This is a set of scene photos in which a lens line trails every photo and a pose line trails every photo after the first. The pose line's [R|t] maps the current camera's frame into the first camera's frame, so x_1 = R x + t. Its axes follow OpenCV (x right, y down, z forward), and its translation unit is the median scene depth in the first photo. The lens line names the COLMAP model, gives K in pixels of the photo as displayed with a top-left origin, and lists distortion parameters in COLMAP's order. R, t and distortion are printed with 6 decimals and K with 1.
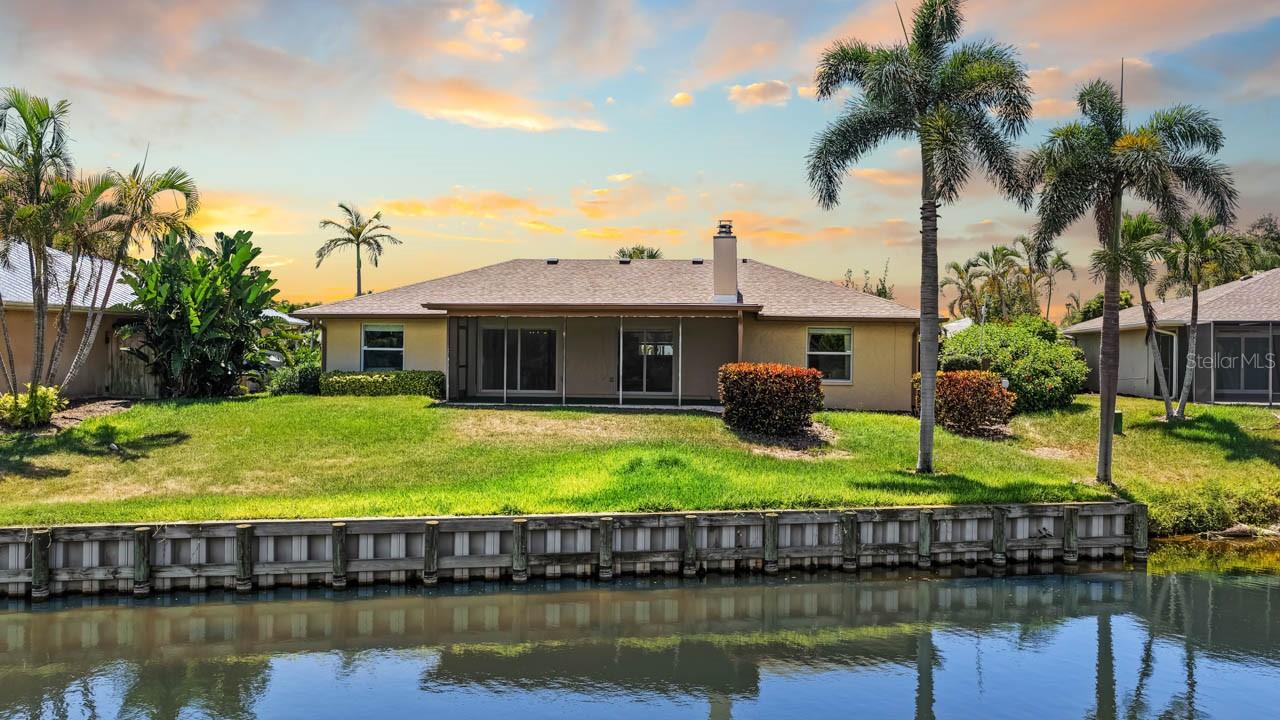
lens RADIAL K [[1096.8, 0, 640.0], [0, 1096.8, 360.0], [0, 0, 1]] dist [0.000589, 0.013947]
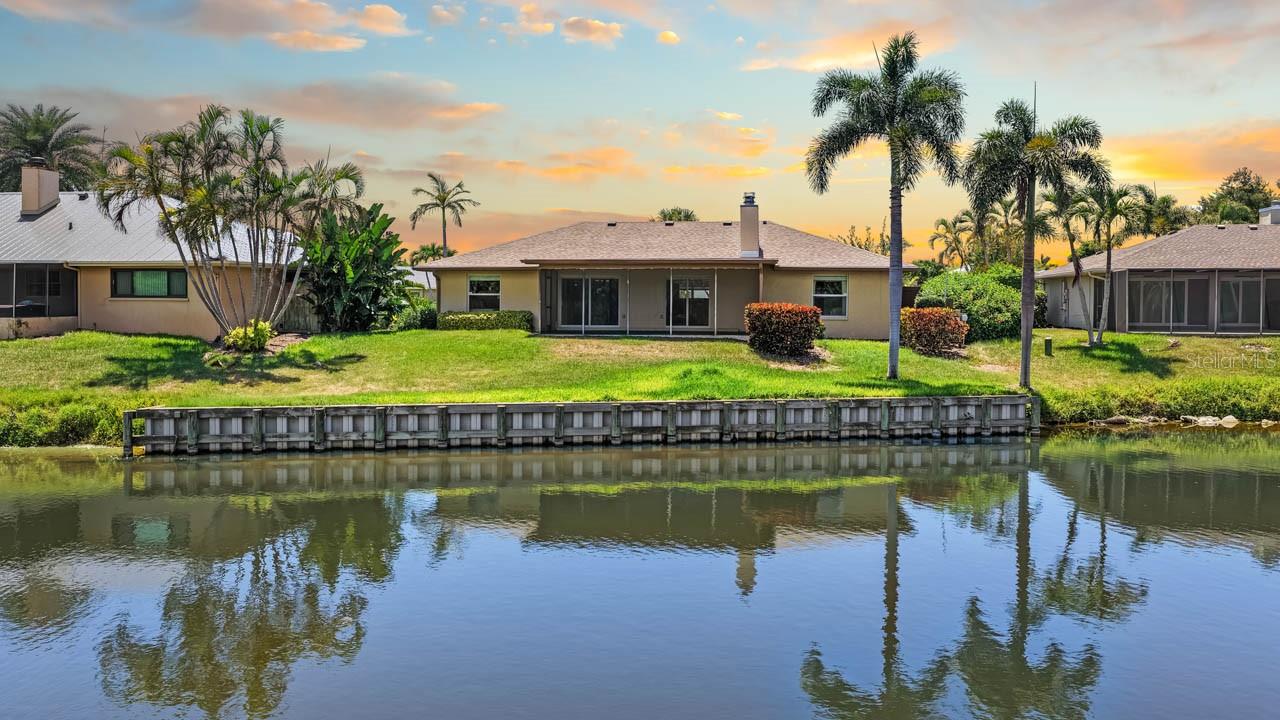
lens RADIAL K [[1096.8, 0, 640.0], [0, 1096.8, 360.0], [0, 0, 1]] dist [0.000589, 0.013947]
pose [[0.999769, -0.004767, -0.020967, -0.033882], [0.005779, 0.998807, 0.048479, 0.008010], [0.020711, -0.048589, 0.998604, -0.408502]]
